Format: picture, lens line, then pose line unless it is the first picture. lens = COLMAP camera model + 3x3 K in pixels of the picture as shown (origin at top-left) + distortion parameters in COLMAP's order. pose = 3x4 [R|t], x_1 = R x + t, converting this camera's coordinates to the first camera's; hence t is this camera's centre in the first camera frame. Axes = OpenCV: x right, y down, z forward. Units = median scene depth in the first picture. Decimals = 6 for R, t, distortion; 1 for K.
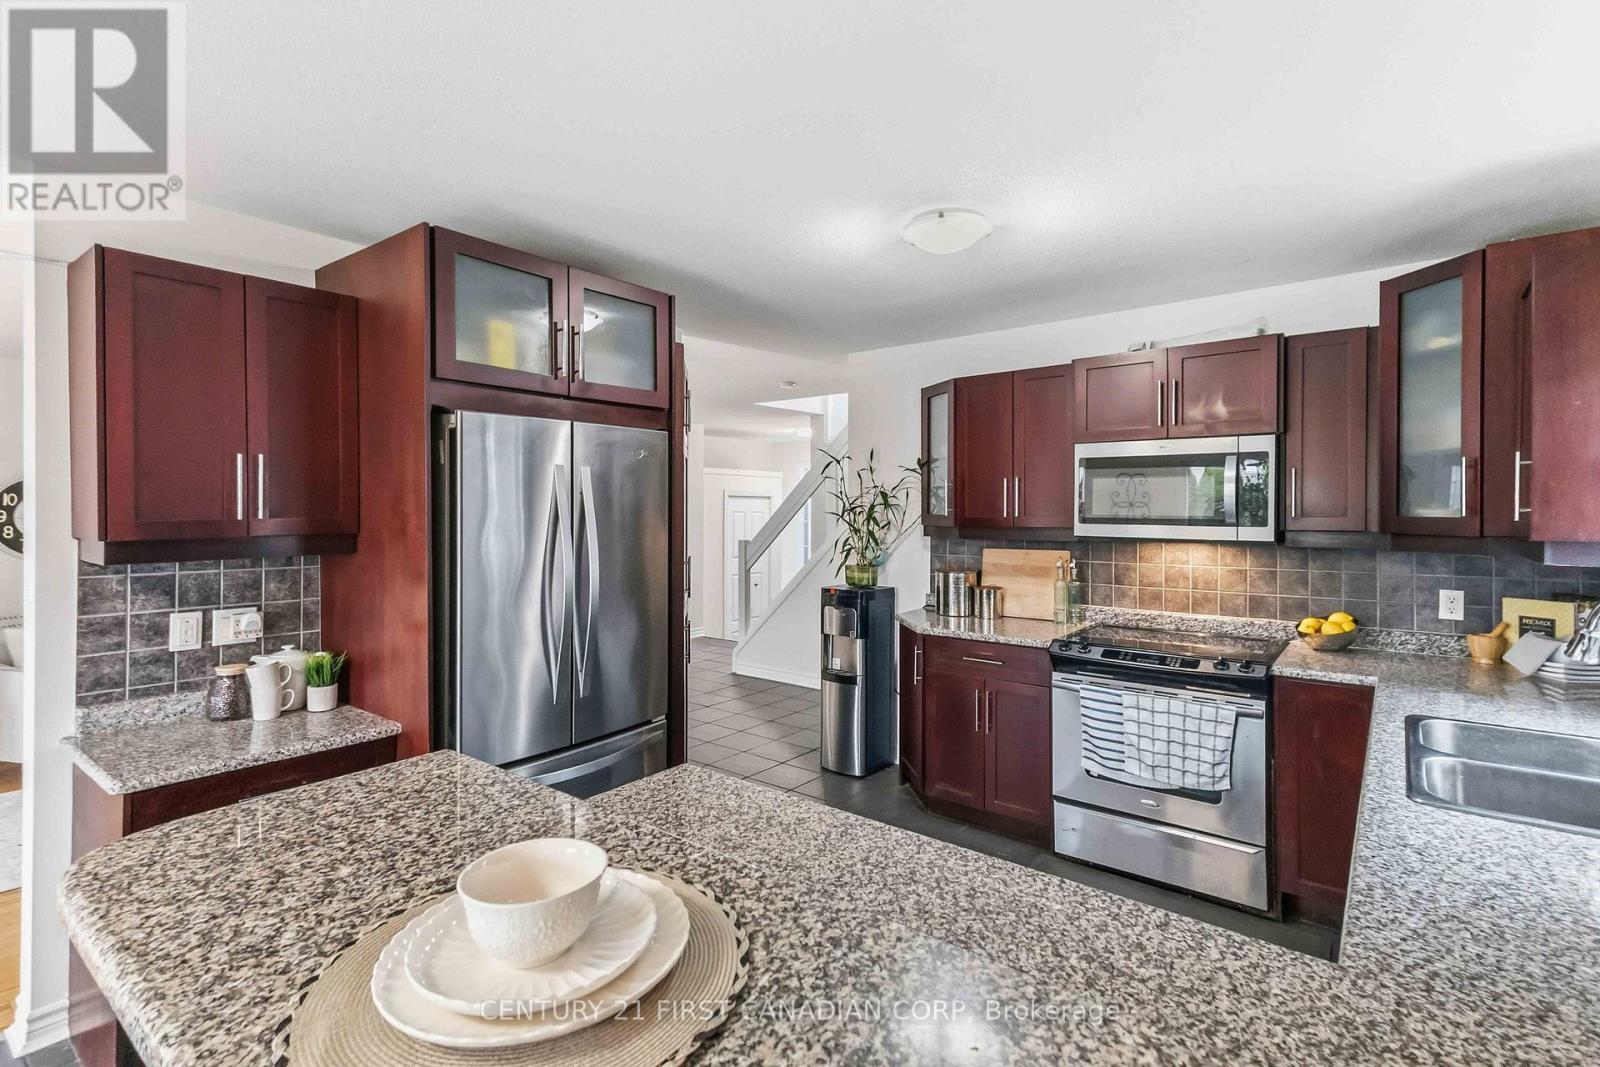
lens RADIAL K [[759.9, 0, 798.3], [0, 759.9, 510.8], [0, 0, 1]] dist [0.000945, -0.000231]
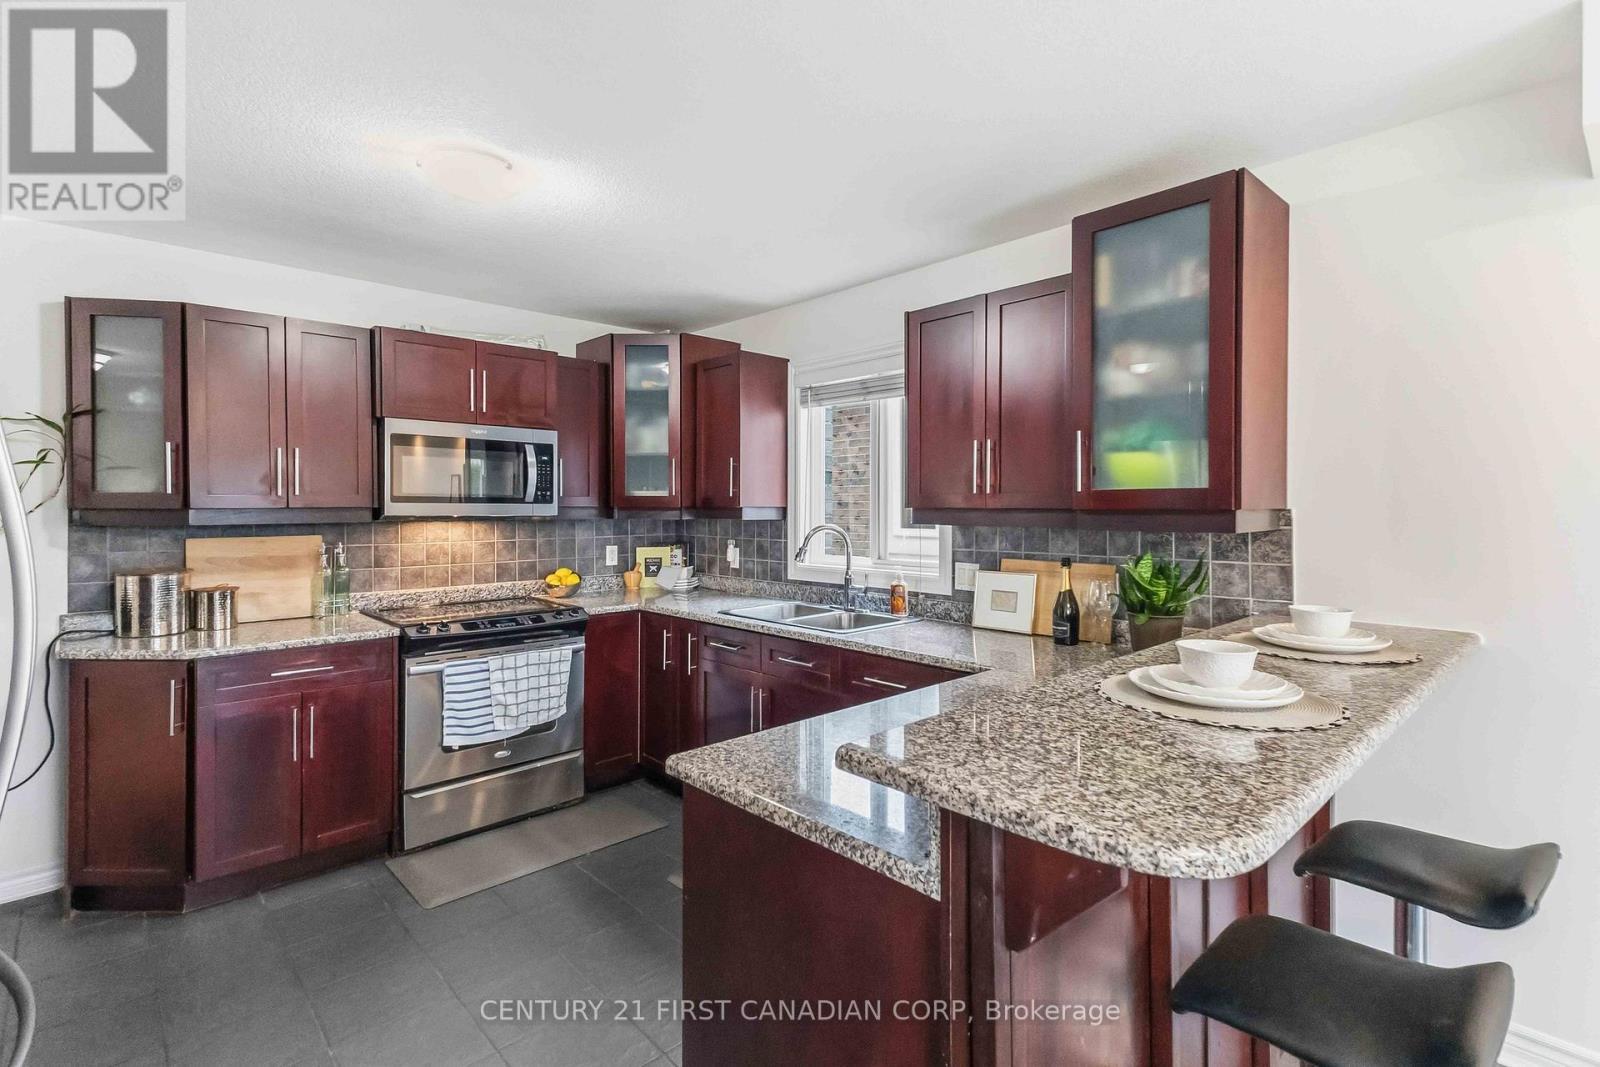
lens RADIAL K [[762.9, 0, 795.9], [0, 762.9, 509.4], [0, 0, 1]] dist [0.037609, 0.000081]
pose [[0.157676, -0.009544, 0.987445, -0.566352], [0.001370, 0.999954, 0.009446, 0.018470], [-0.987490, -0.000137, 0.157682, 0.396003]]
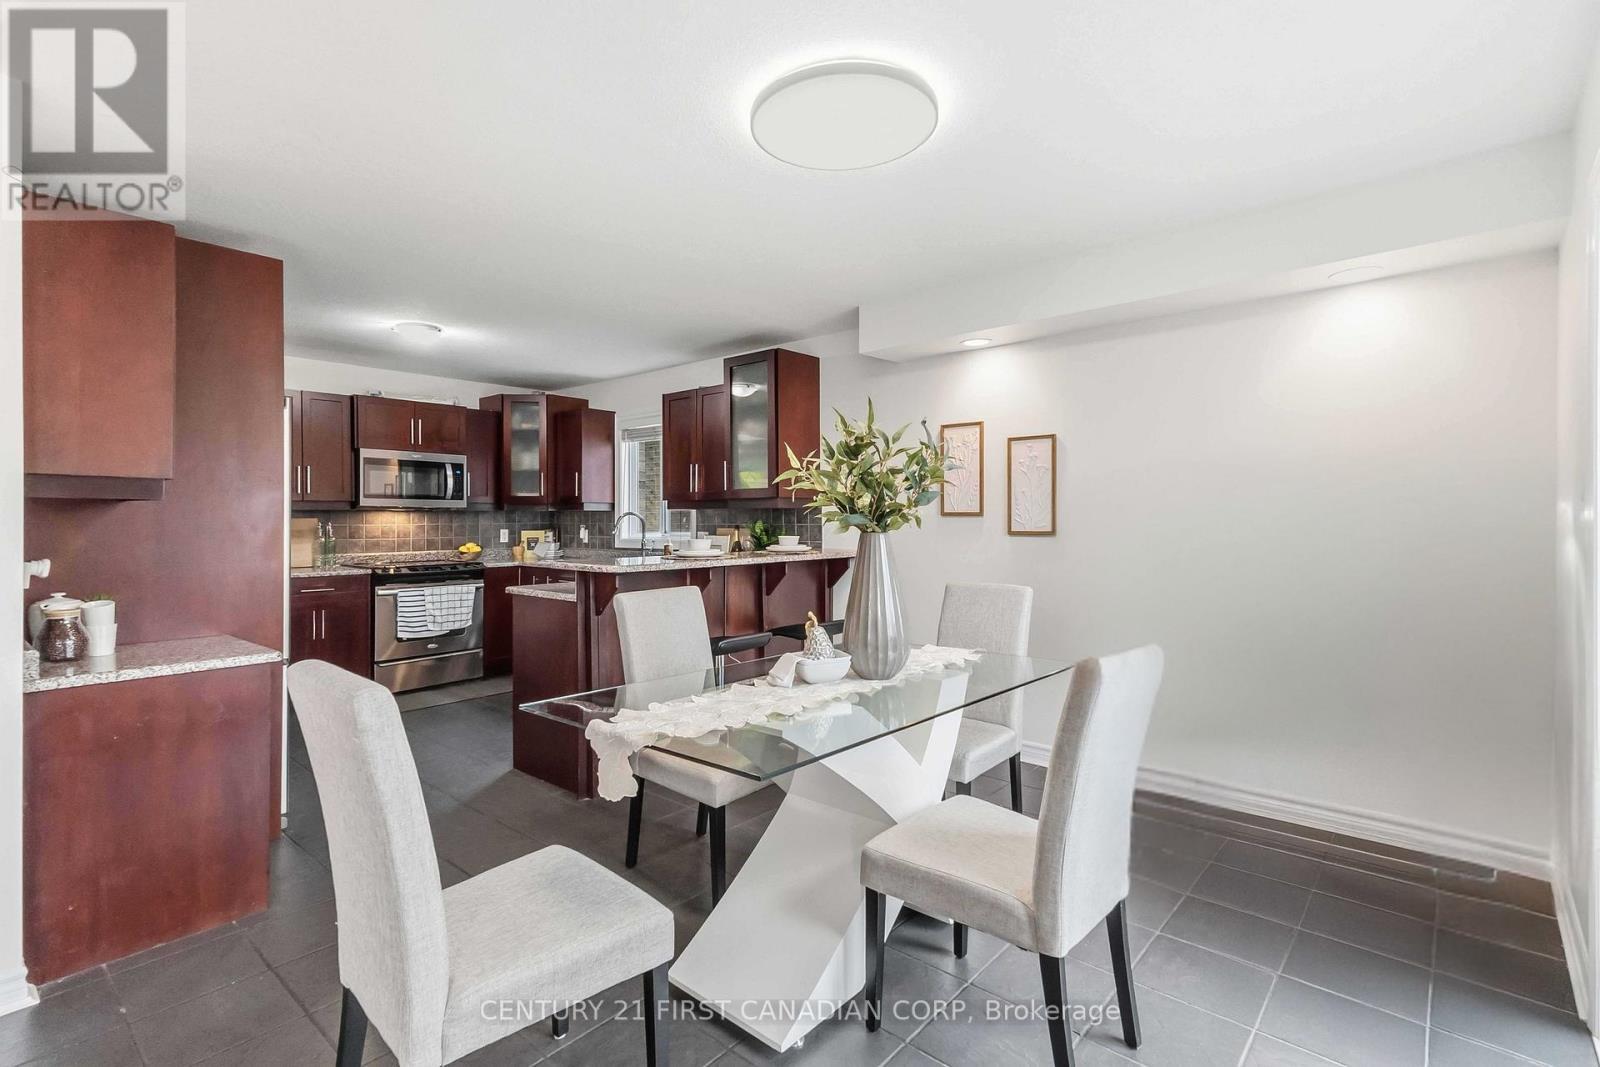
lens RADIAL K [[751.5, 0, 792.3], [0, 751.5, 518.2], [0, 0, 1]] dist [0.042974, 0.000228]
pose [[0.061592, -0.005550, 0.998086, -1.346948], [0.002565, 0.999982, 0.005403, 0.059389], [-0.998098, 0.002227, 0.061605, -0.009293]]
